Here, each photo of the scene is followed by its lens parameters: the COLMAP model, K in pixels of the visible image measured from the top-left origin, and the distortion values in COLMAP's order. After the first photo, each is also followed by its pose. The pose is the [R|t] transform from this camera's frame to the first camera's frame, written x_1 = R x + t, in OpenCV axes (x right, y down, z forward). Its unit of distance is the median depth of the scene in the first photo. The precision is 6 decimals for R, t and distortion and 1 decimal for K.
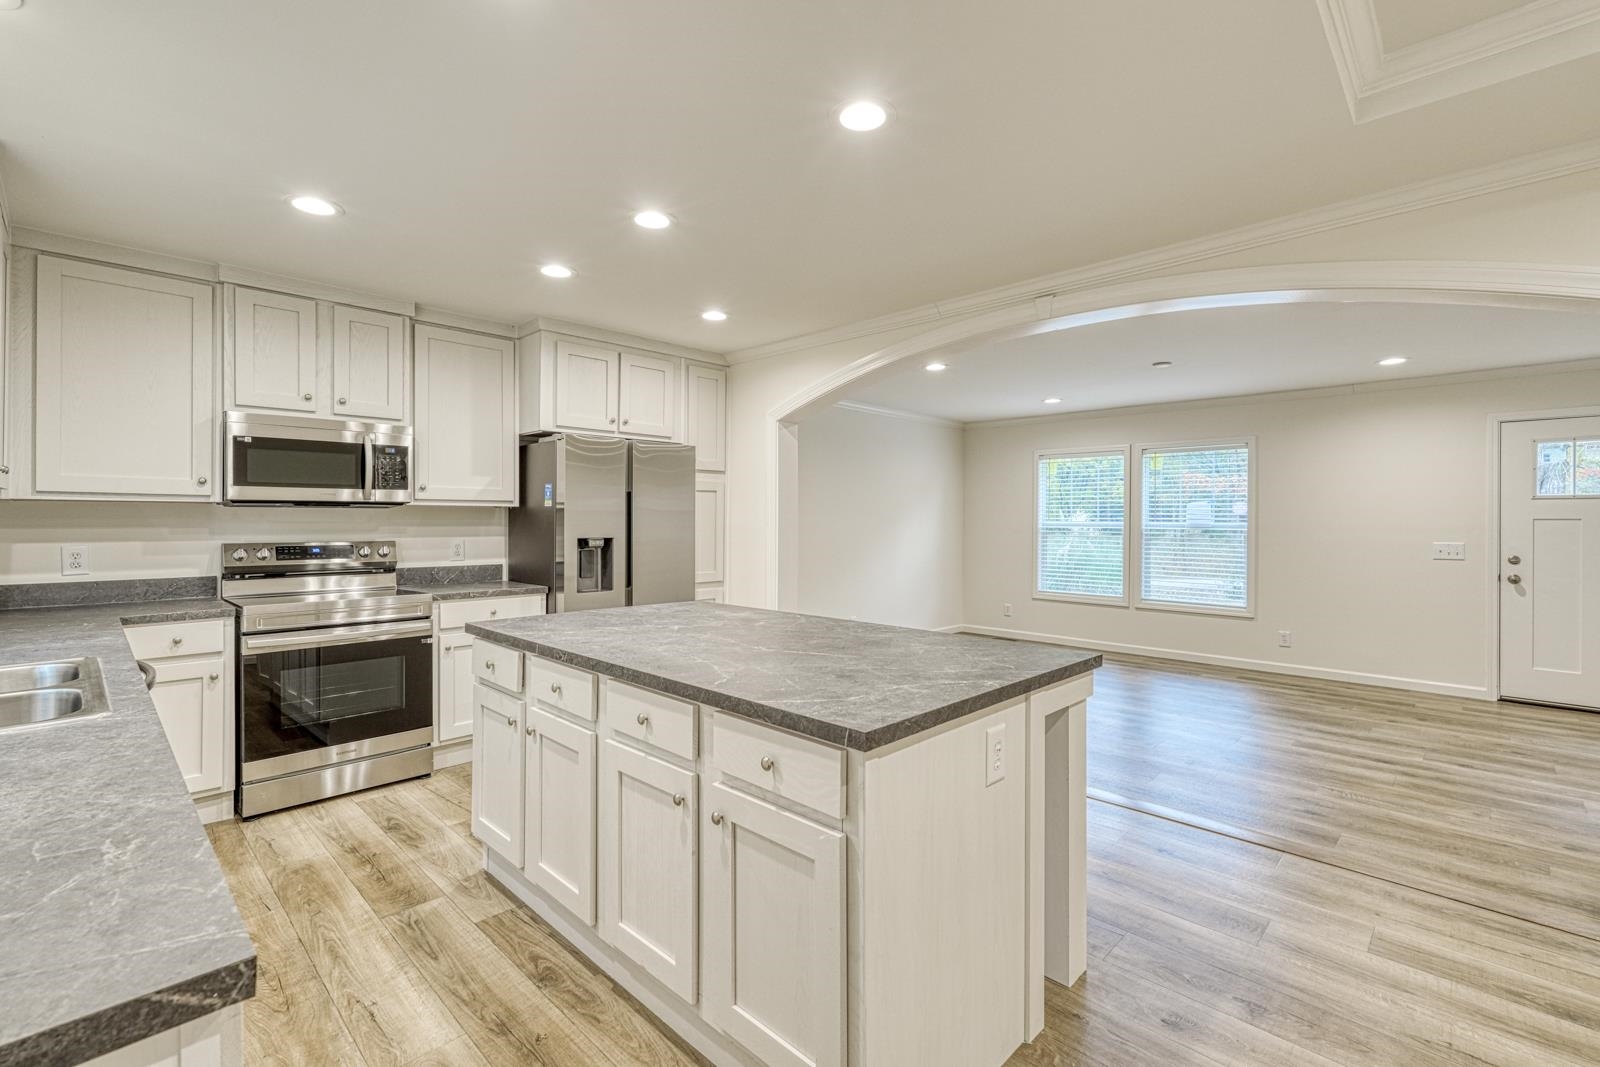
lens RADIAL K [[702.6, 0, 796.1], [0, 702.6, 505.9], [0, 0, 1]] dist [0.003045, 0.000210]
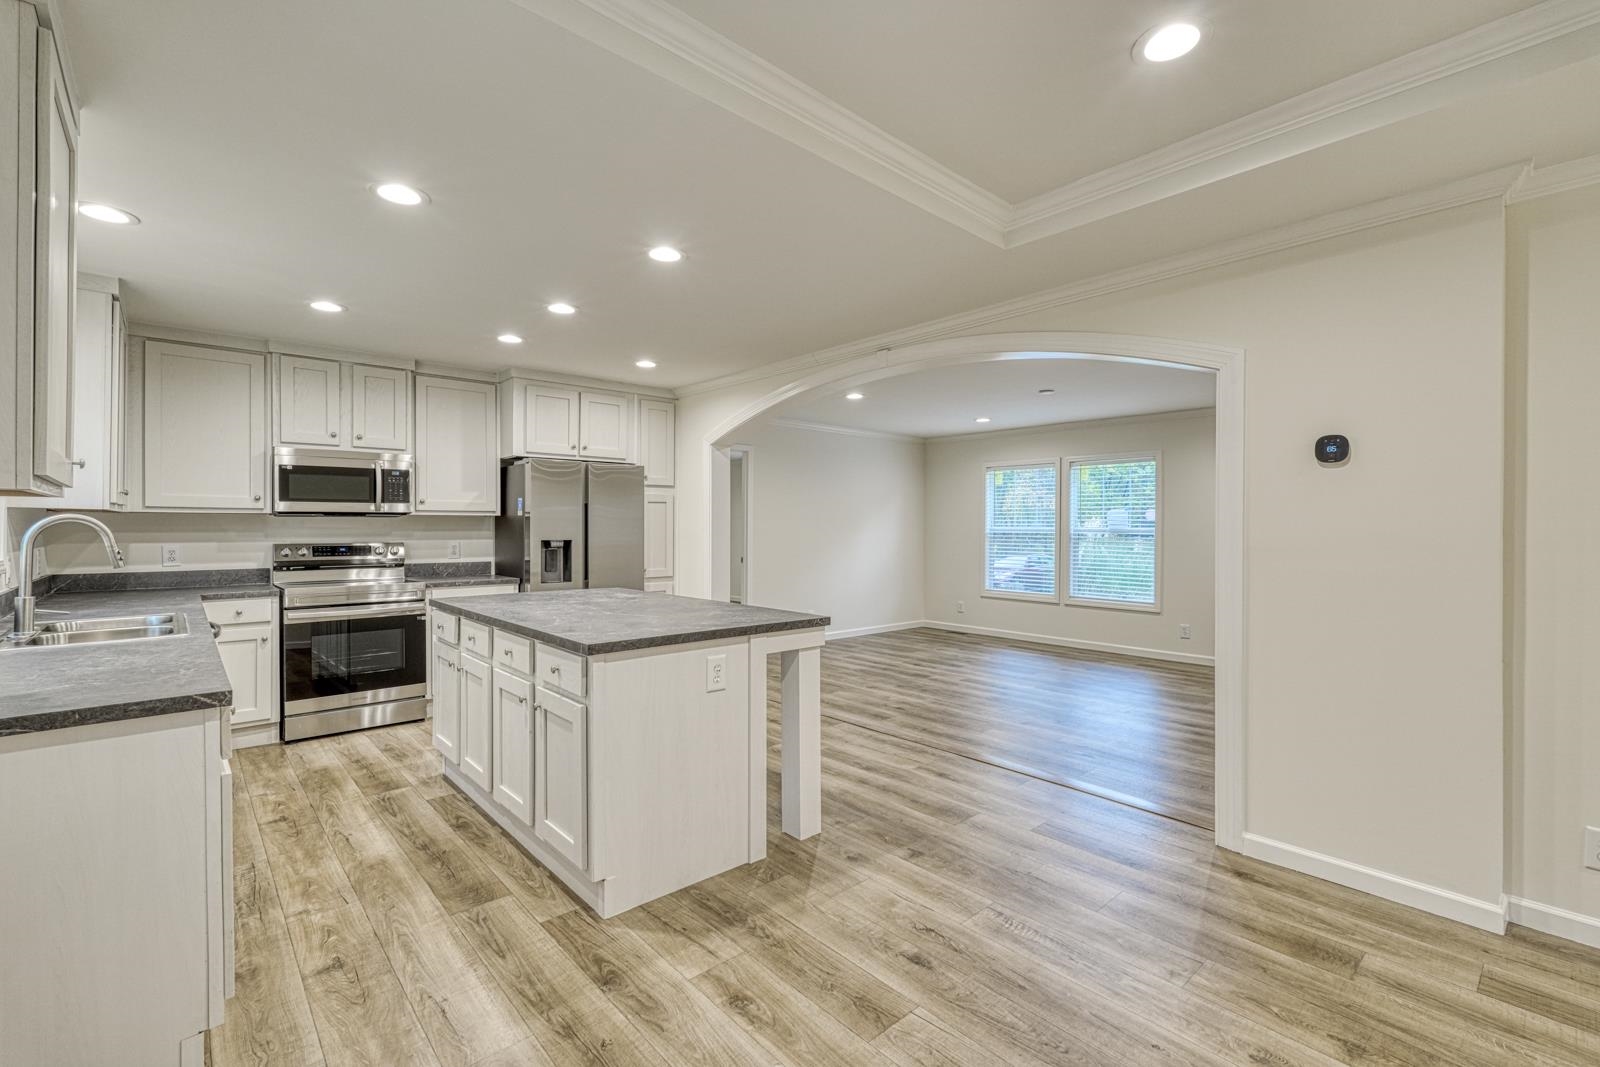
lens RADIAL K [[702.6, 0, 801.5], [0, 702.6, 512.0], [0, 0, 1]] dist [0.003045, 0.000210]
pose [[0.997739, -0.002991, -0.067138, 0.274214], [0.002937, 0.999995, -0.000900, -0.003239], [0.067140, 0.000701, 0.997743, -0.265953]]
